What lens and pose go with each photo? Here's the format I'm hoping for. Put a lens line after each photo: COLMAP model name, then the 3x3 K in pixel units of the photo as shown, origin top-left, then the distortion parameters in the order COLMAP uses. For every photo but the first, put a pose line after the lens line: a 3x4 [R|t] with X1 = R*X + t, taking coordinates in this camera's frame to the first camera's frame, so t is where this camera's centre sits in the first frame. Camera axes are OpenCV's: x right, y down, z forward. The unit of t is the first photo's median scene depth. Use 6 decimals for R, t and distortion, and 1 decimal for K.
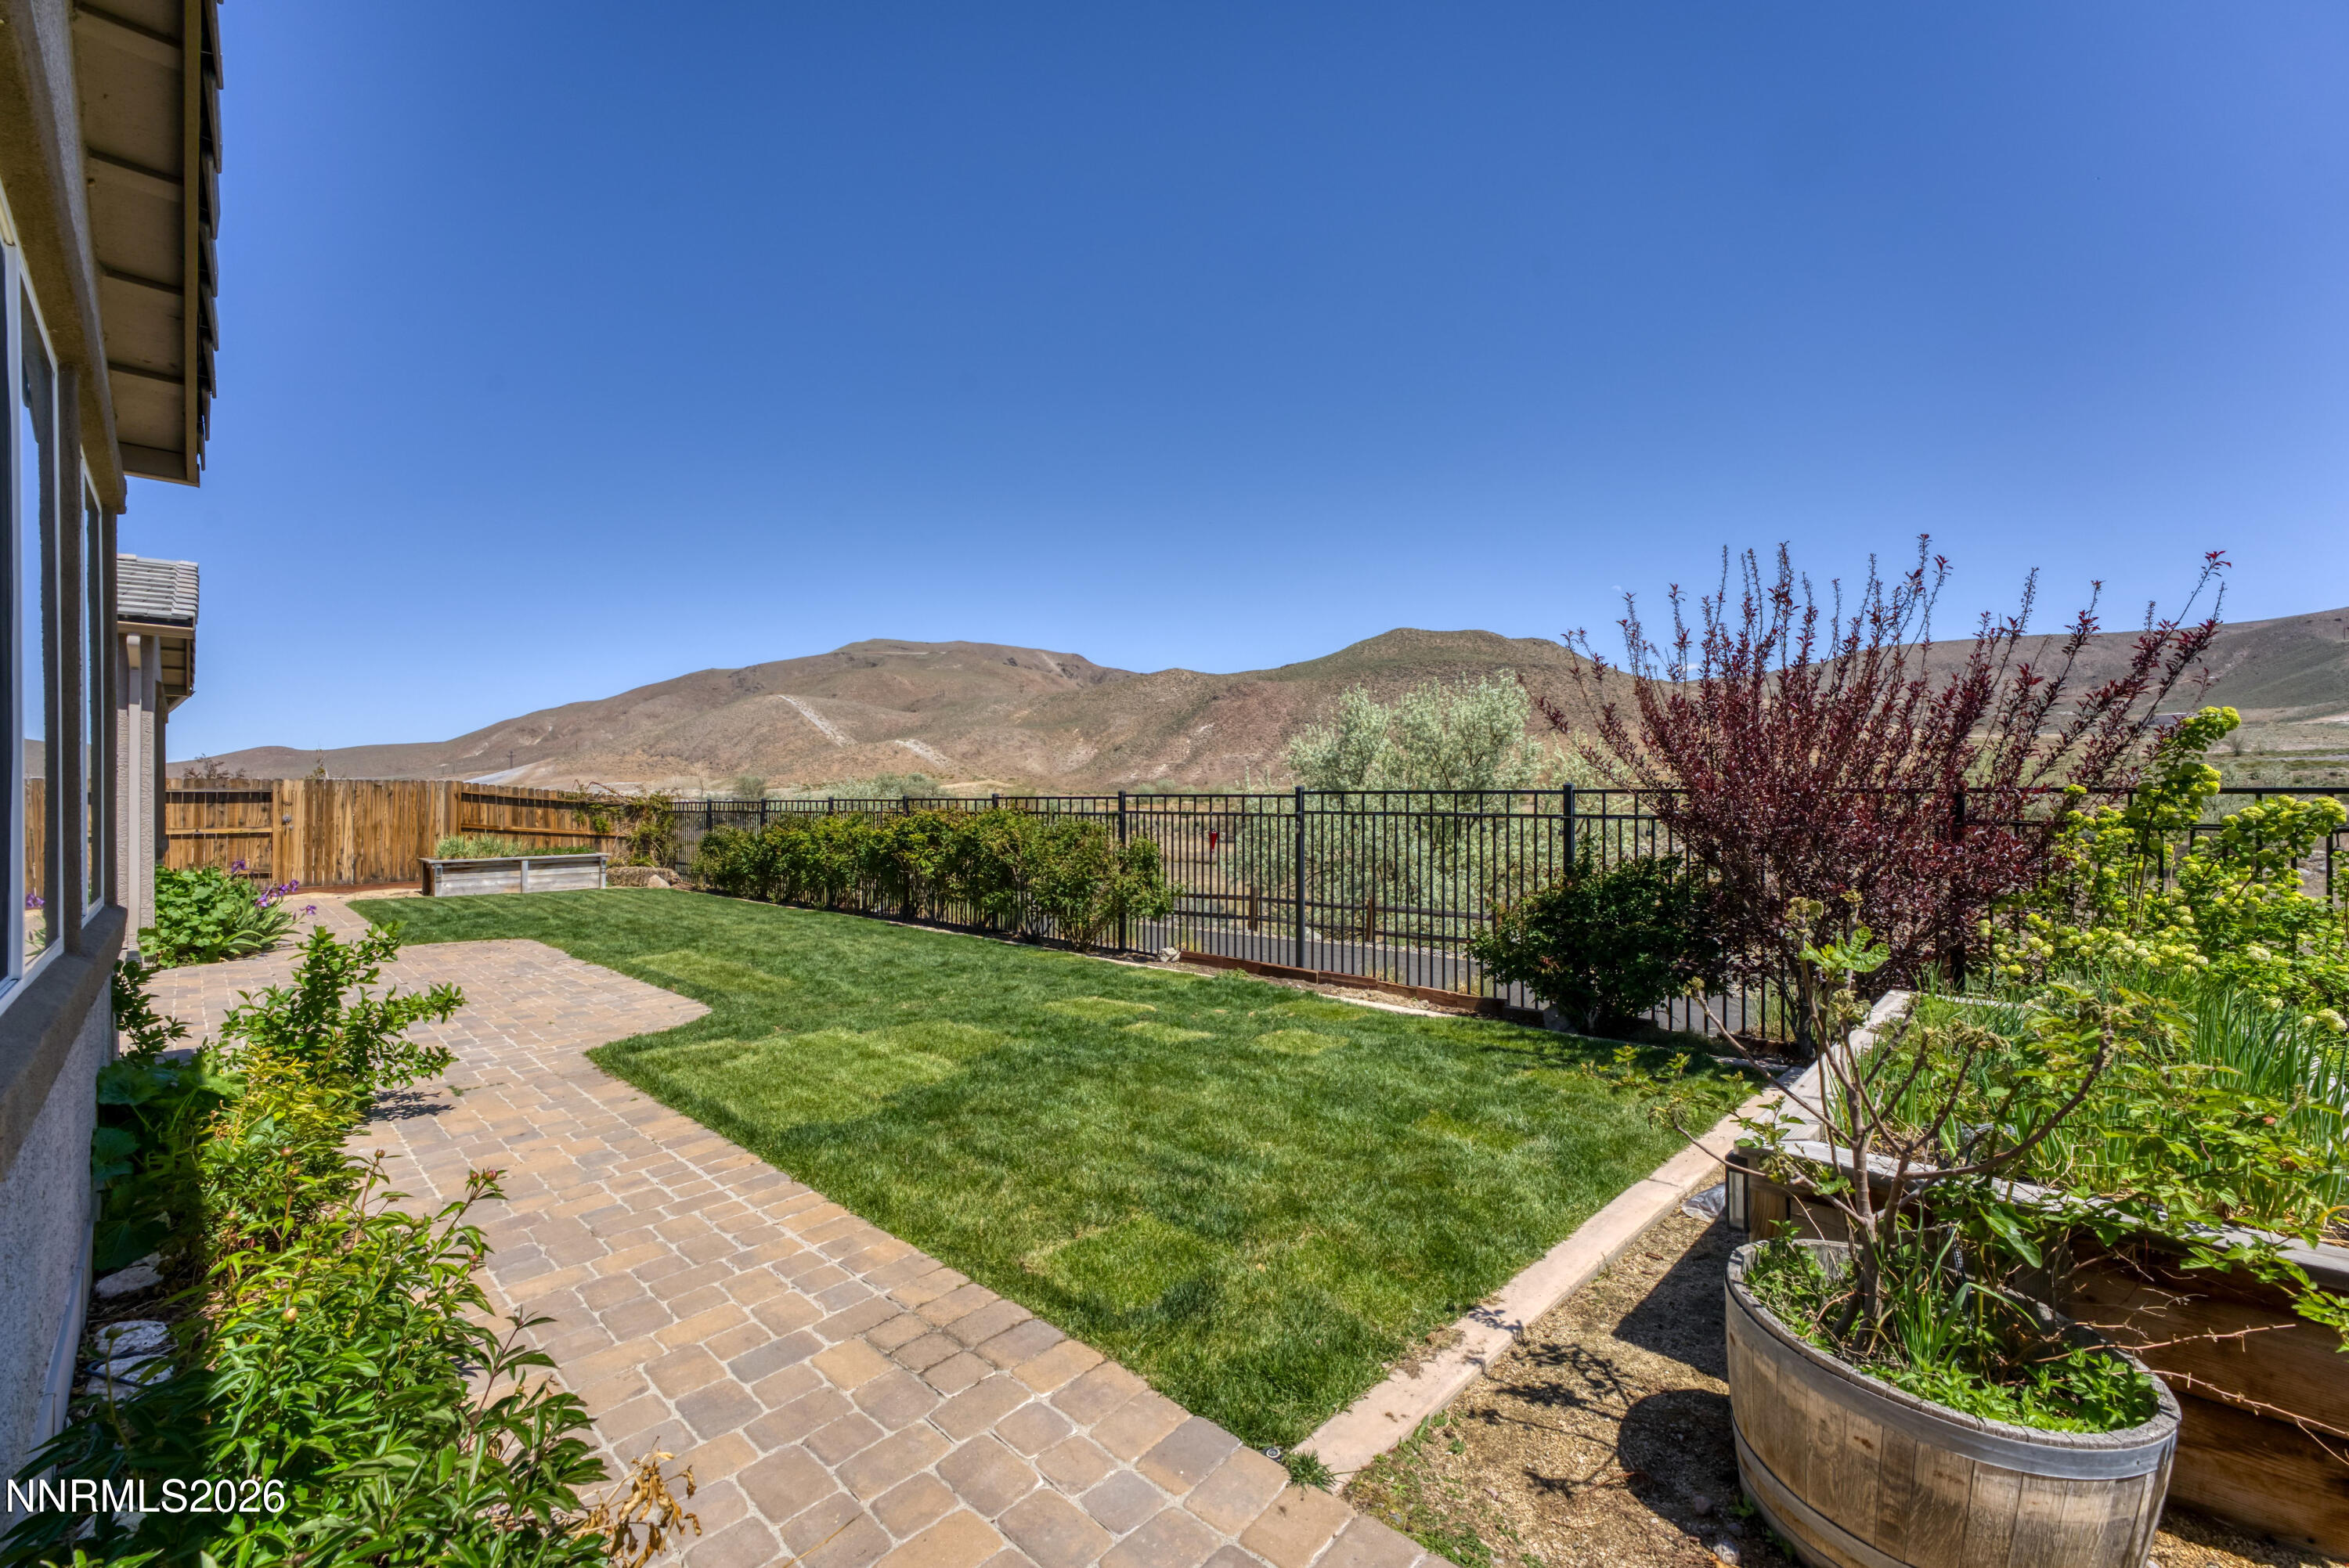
lens RADIAL K [[948.3, 0, 1159.3], [0, 948.3, 795.1], [0, 0, 1]] dist [0.001877, -0.000215]
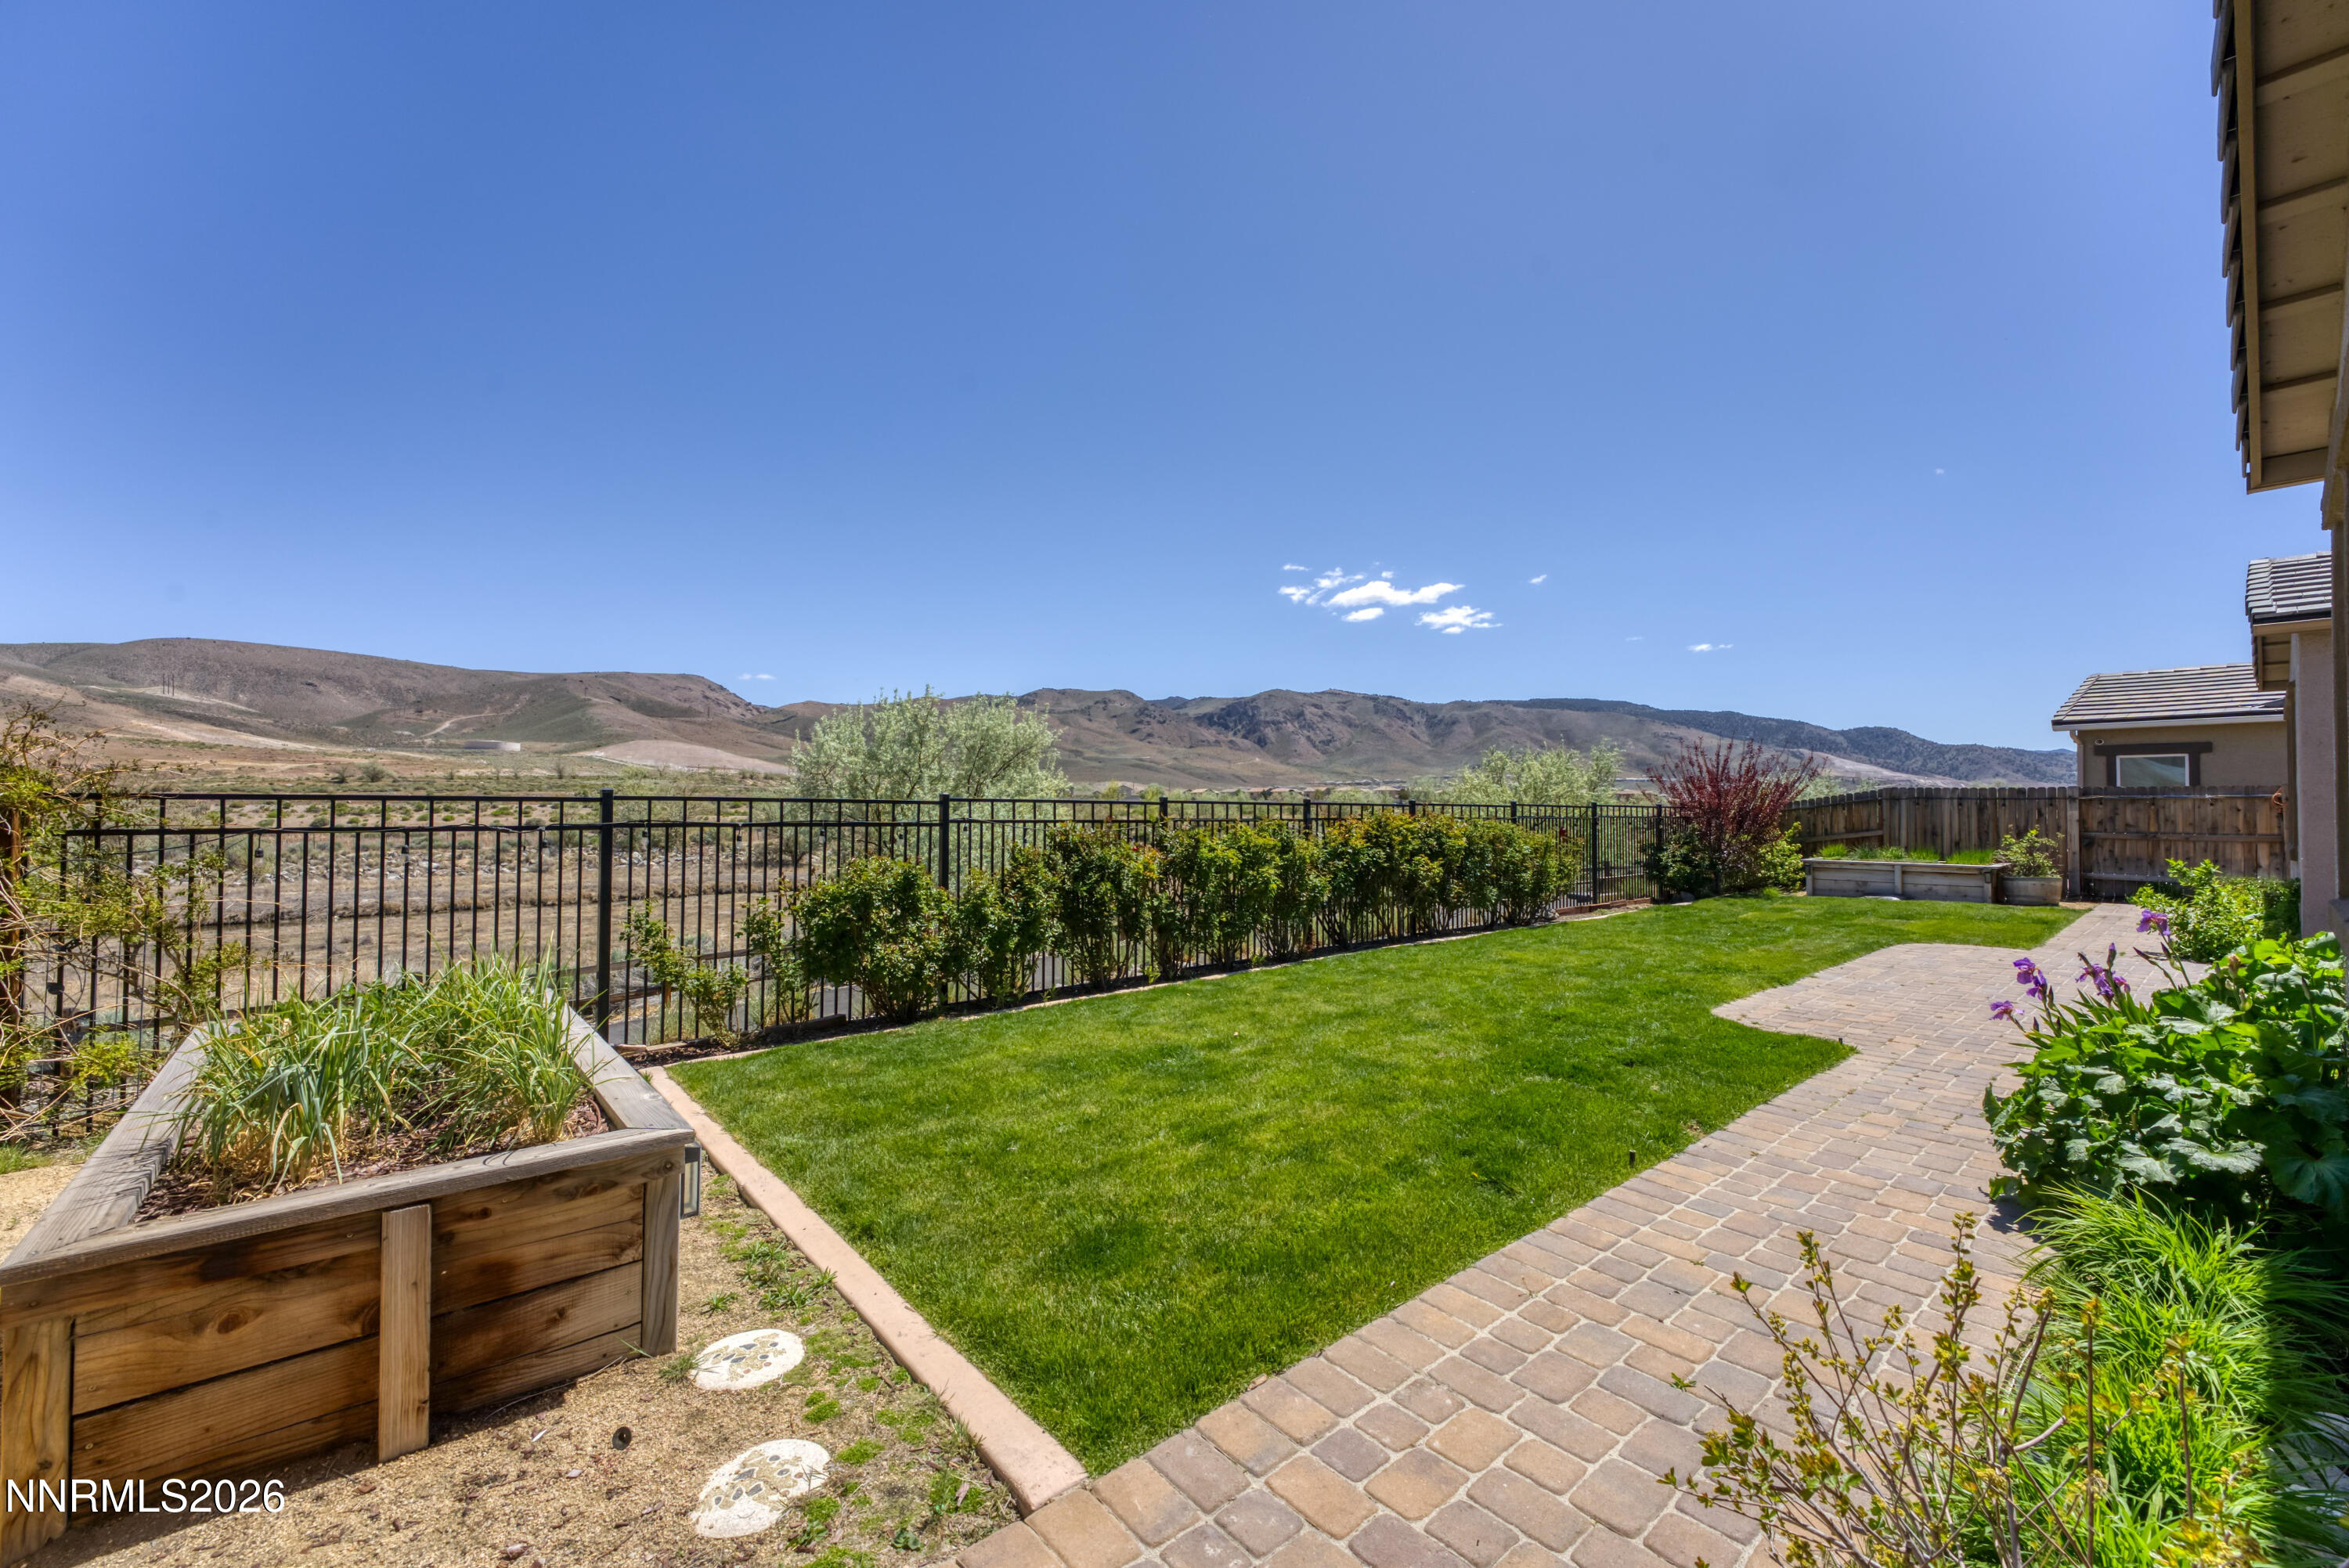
lens RADIAL K [[948.3, 0, 1170.8], [0, 948.3, 778.3], [0, 0, 1]] dist [0.001877, -0.000215]
pose [[0.095239, 0.037503, 0.994748, -0.729672], [-0.006281, 0.999293, -0.037073, 0.009769], [-0.995435, -0.002717, 0.095408, 0.704743]]
